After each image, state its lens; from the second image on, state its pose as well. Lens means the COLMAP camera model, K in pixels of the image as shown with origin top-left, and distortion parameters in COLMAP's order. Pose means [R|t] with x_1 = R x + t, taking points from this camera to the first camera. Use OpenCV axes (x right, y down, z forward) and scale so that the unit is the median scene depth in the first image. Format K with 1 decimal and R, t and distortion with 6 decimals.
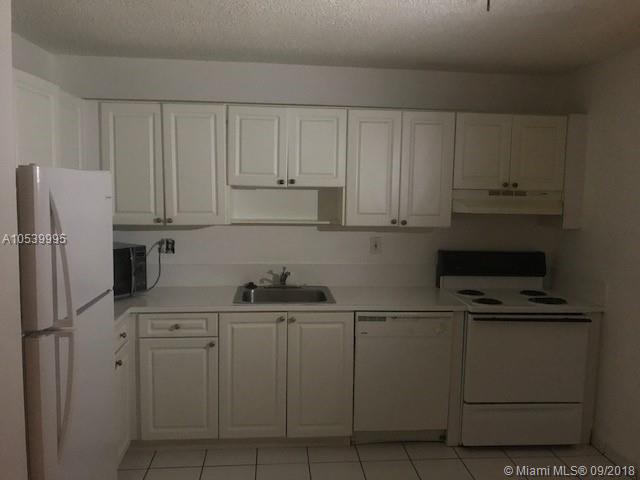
lens RADIAL K [[542.0, 0, 320.0], [0, 542.0, 240.0], [0, 0, 1]] dist [0.050448, -0.049878]
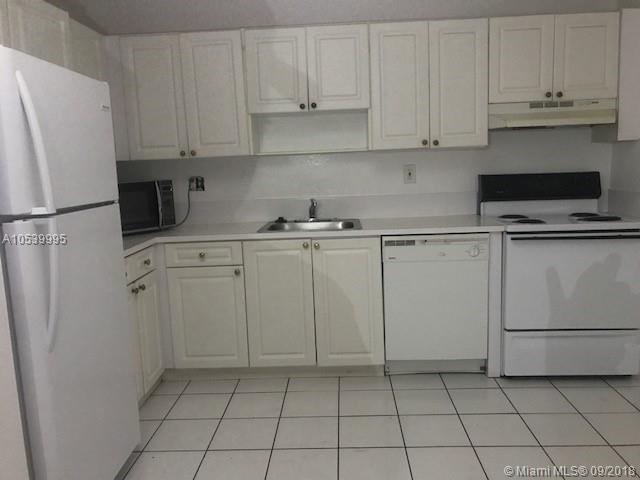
lens RADIAL K [[542.0, 0, 320.0], [0, 542.0, 240.0], [0, 0, 1]] dist [0.050448, -0.049878]
pose [[0.989228, -0.037148, -0.141588, 0.089158], [0.042616, 0.998450, 0.035786, 0.096667], [0.140039, -0.041435, 0.989279, 0.038013]]
